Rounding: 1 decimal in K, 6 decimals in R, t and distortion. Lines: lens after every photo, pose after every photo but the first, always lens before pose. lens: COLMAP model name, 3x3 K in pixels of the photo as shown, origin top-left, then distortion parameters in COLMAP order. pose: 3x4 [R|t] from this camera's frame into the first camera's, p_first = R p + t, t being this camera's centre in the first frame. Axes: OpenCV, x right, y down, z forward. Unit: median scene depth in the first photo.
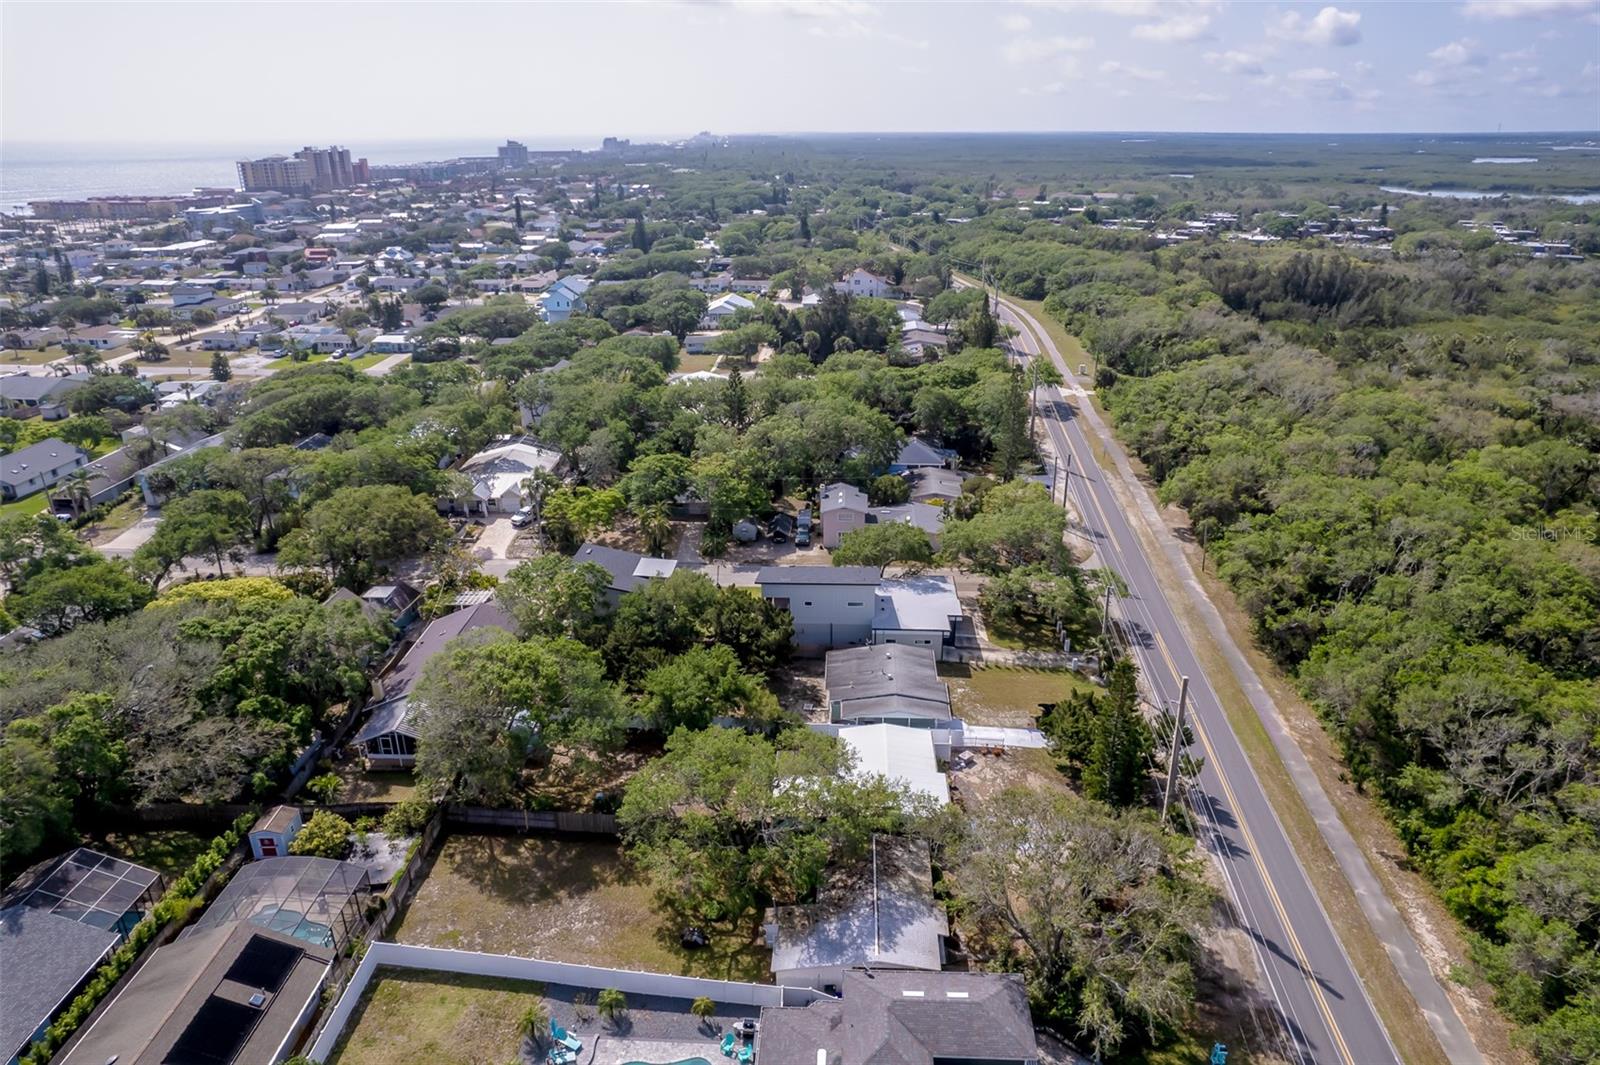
lens RADIAL K [[1022.7, 0, 801.8], [0, 1022.7, 531.9], [0, 0, 1]] dist [-0.063550, 0.054995]
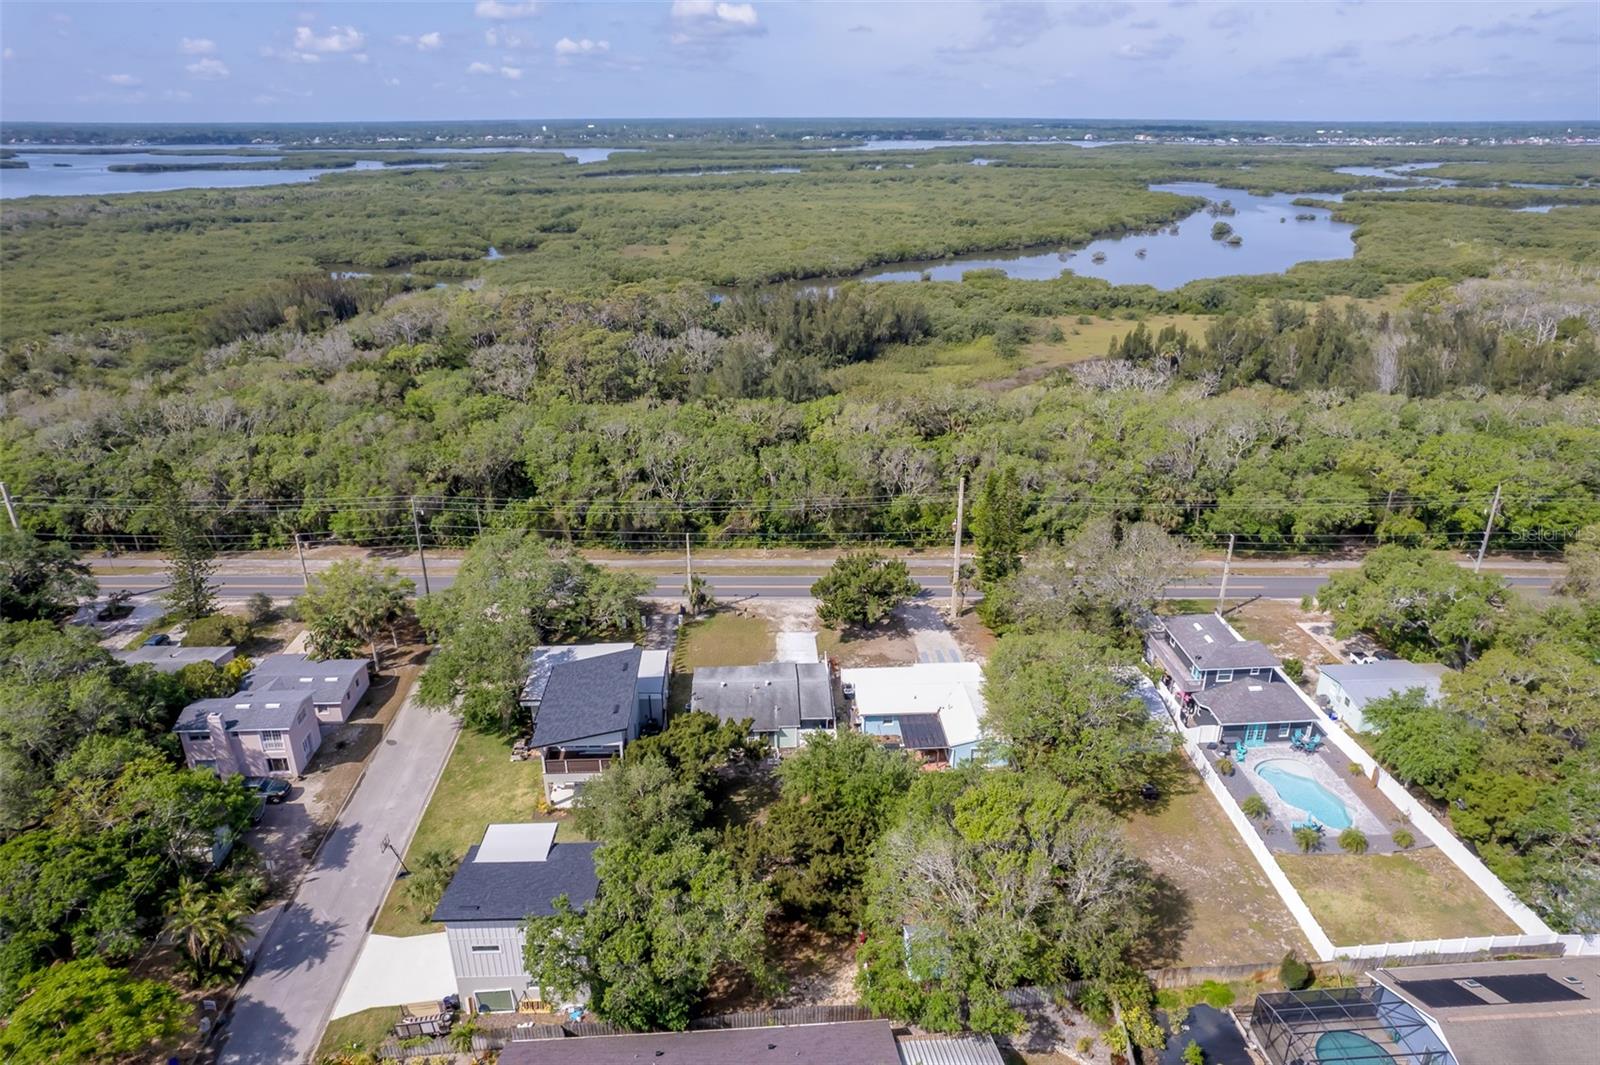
lens RADIAL K [[1022.7, 0, 805.3], [0, 1022.7, 546.1], [0, 0, 1]] dist [-0.063550, 0.054995]
pose [[-0.103186, -0.386251, 0.916604, -0.515307], [0.369510, 0.840689, 0.395859, -0.231279], [-0.923480, 0.379542, 0.055977, 0.584739]]
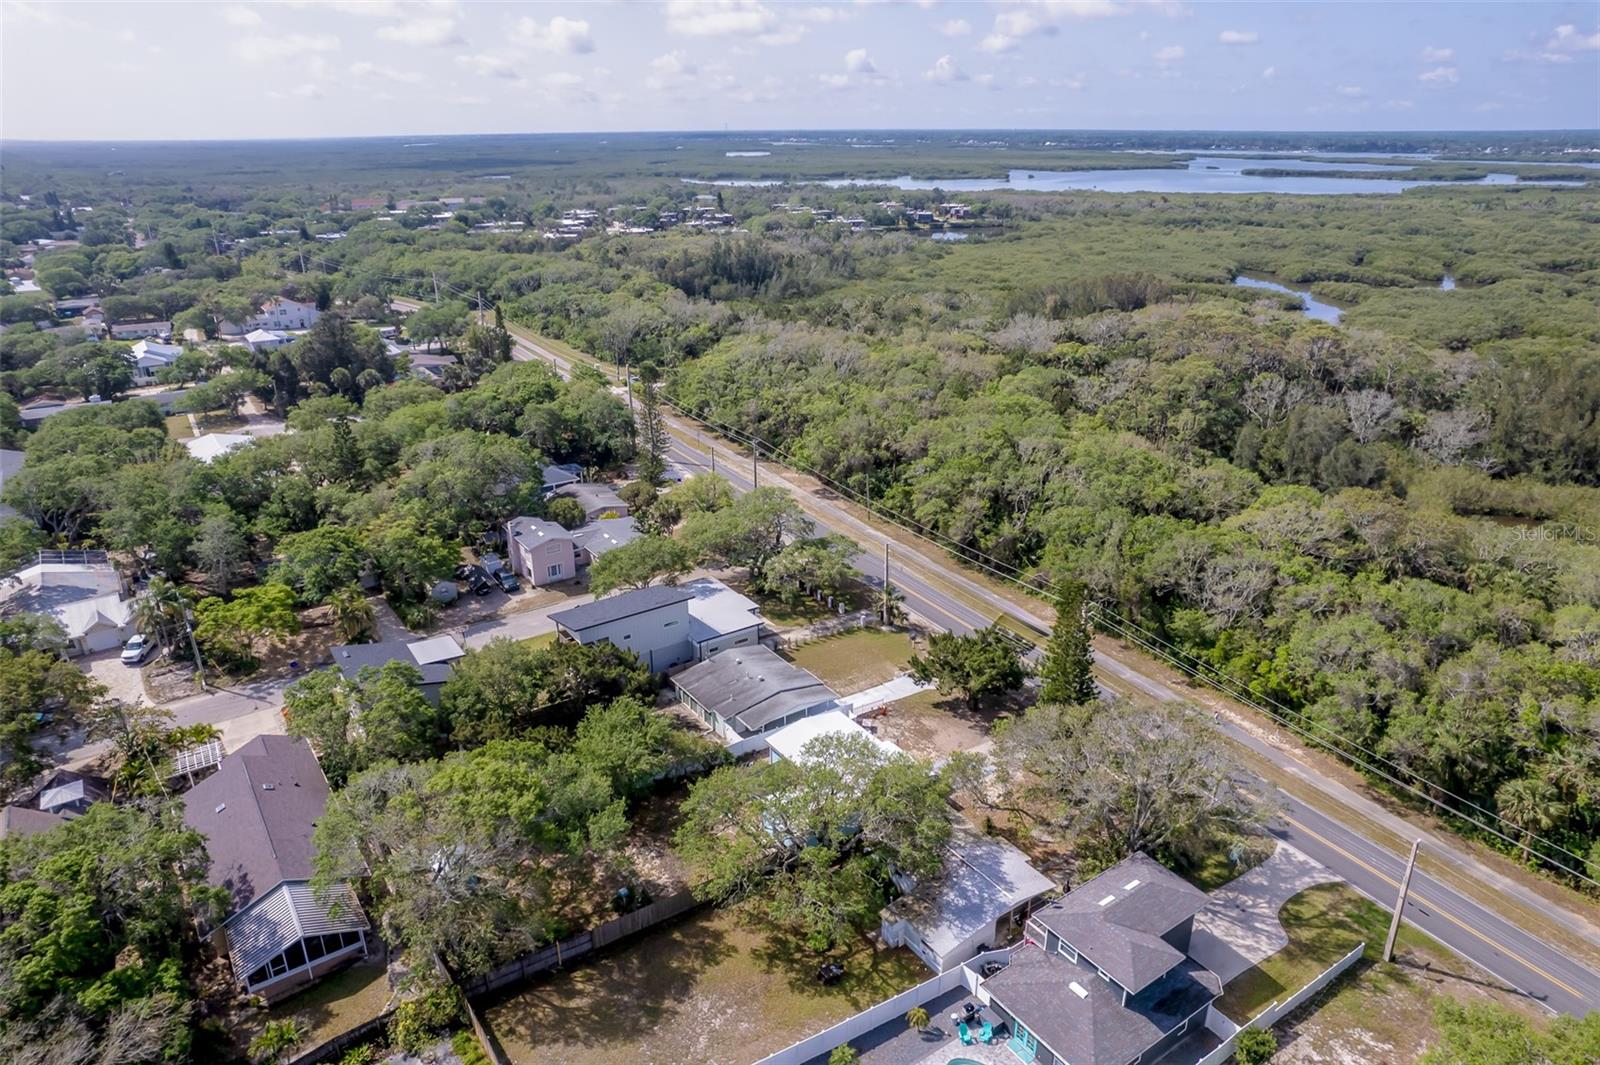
lens RADIAL K [[1022.7, 0, 800.1], [0, 1022.7, 532.9], [0, 0, 1]] dist [-0.063550, 0.054995]
pose [[0.796409, -0.225164, 0.561279, -0.282269], [0.225991, 0.971673, 0.069136, -0.039853], [-0.560947, 0.071783, 0.824734, 0.091385]]
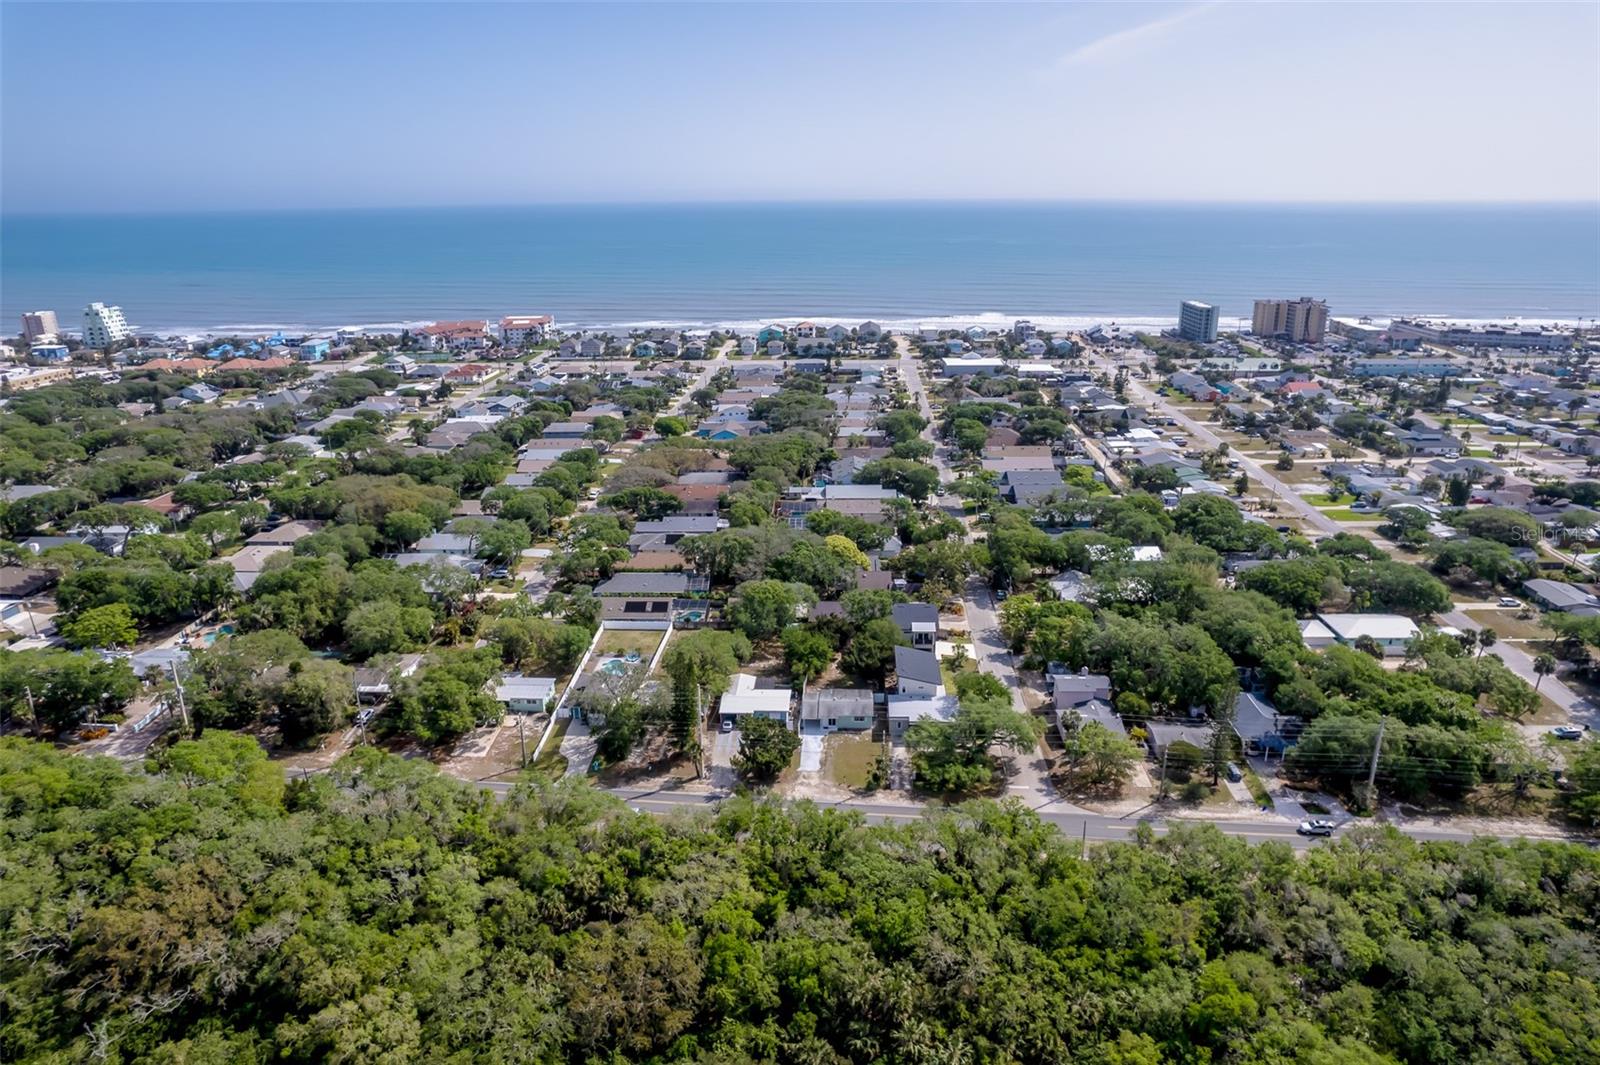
lens RADIAL K [[1022.7, 0, 807.1], [0, 1022.7, 525.8], [0, 0, 1]] dist [-0.063550, 0.054995]
pose [[0.006680, 0.315771, -0.948812, 1.213261], [-0.363849, 0.884562, 0.291827, -0.461452], [0.931434, 0.343275, 0.120802, 0.413935]]
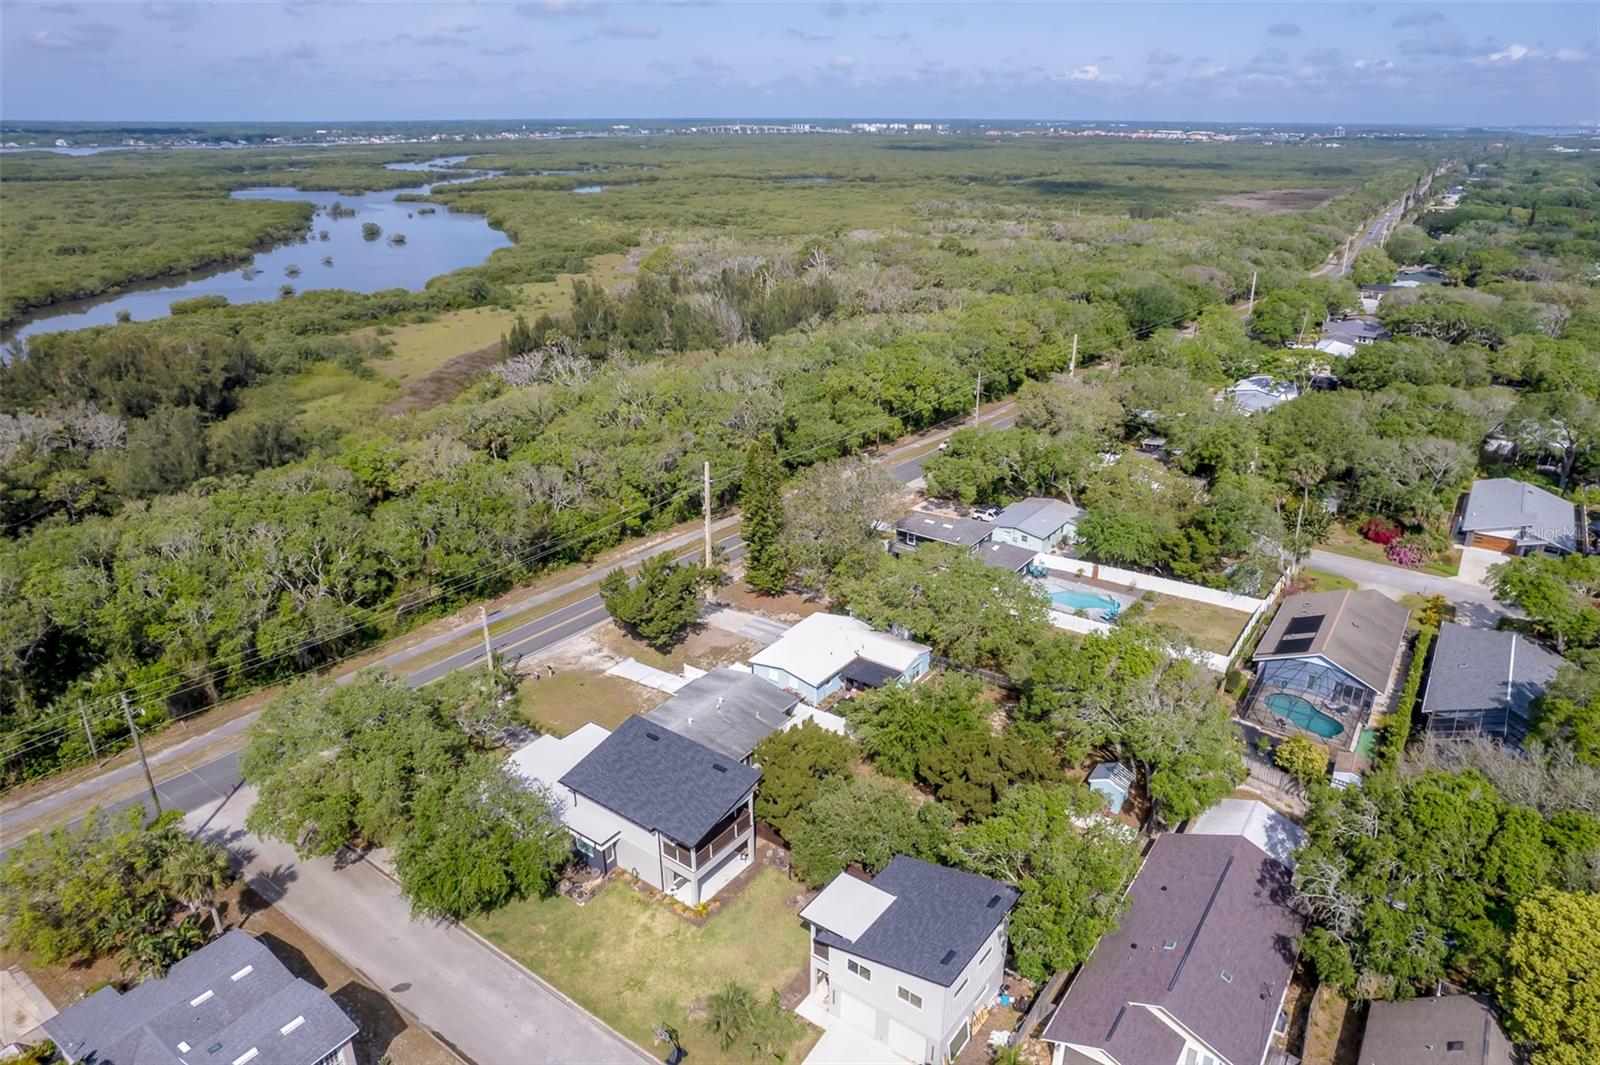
lens RADIAL K [[1022.7, 0, 810.7], [0, 1022.7, 544.9], [0, 0, 1]] dist [-0.063550, 0.054995]
pose [[-0.837914, -0.210542, 0.503559, -0.289718], [0.204296, 0.734553, 0.647067, -0.377167], [-0.506126, 0.645061, -0.572479, 0.951977]]
